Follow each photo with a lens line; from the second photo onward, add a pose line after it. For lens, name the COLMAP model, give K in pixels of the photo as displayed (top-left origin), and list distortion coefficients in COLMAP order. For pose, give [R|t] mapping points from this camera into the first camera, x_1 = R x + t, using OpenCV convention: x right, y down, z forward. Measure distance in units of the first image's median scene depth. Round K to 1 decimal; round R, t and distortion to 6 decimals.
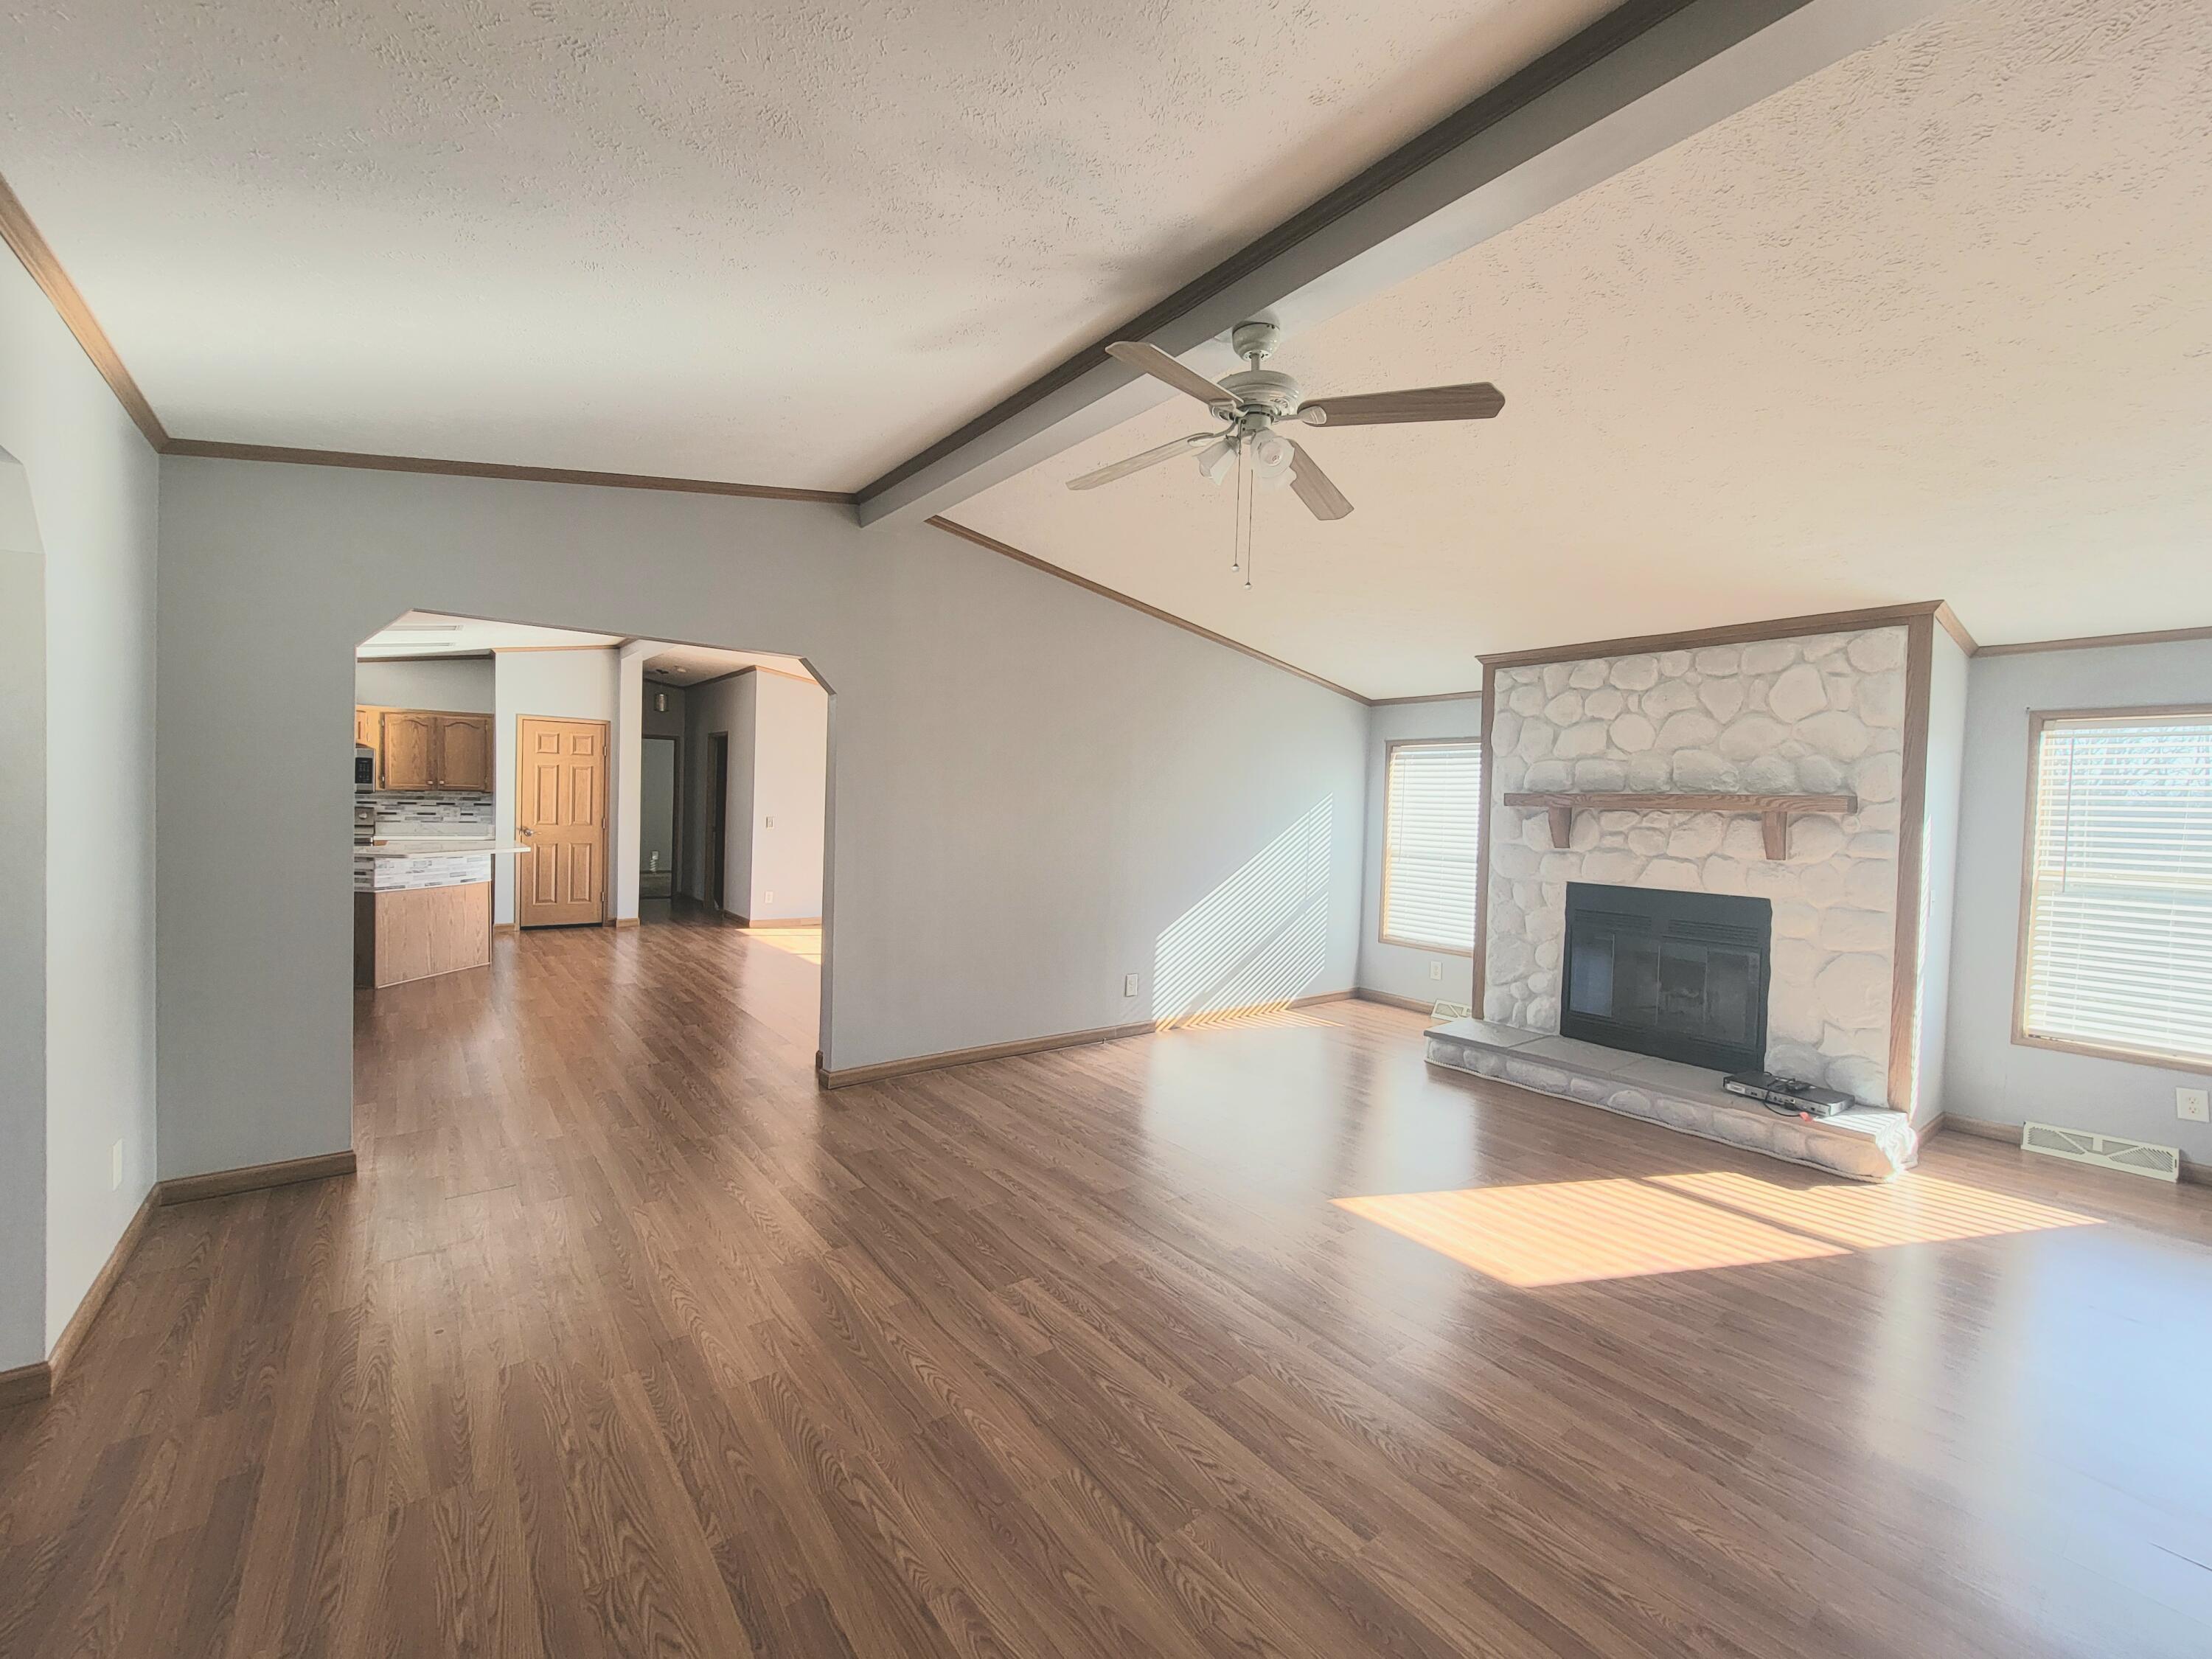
lens RADIAL K [[910.6, 0, 1111.1], [0, 910.6, 829.4], [0, 0, 1]] dist [0.001503, 0.000635]
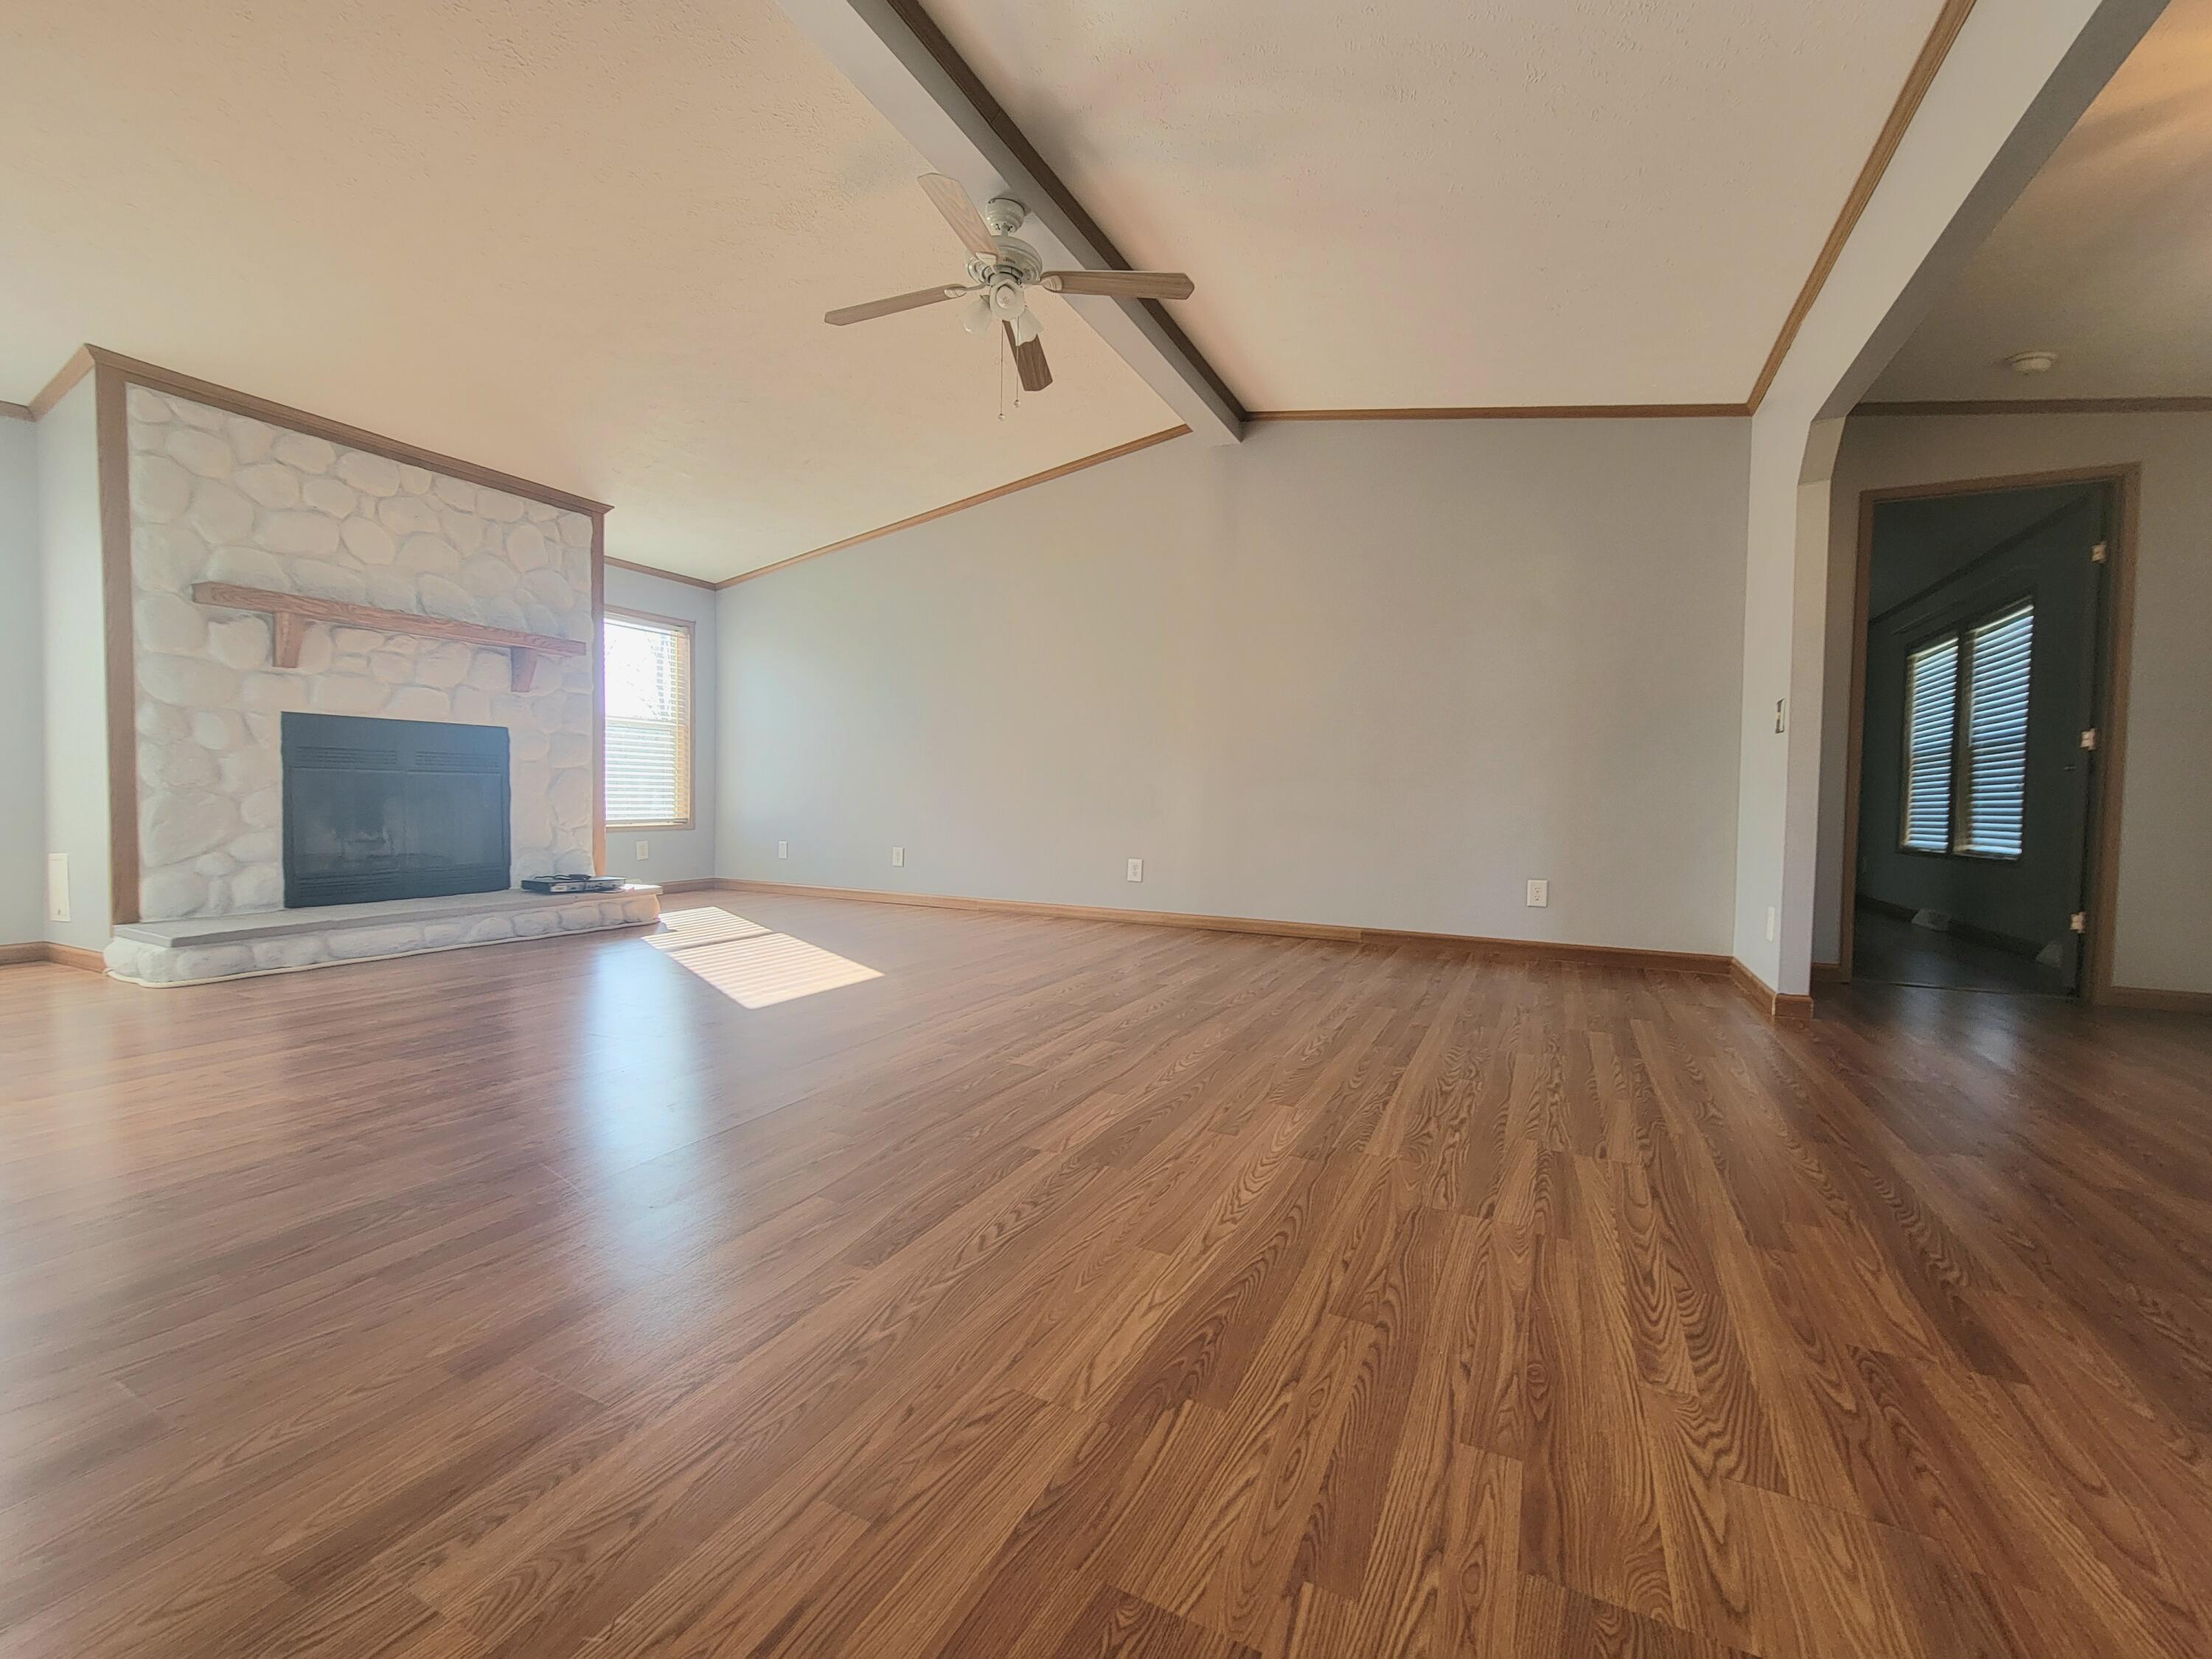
lens RADIAL K [[910.6, 0, 1112.6], [0, 910.6, 827.0], [0, 0, 1]] dist [0.001503, 0.000635]
pose [[-0.443533, -0.069442, 0.893564, -0.567644], [-0.002431, 0.997083, 0.076280, 0.102436], [-0.896255, 0.031660, -0.442408, 0.769929]]
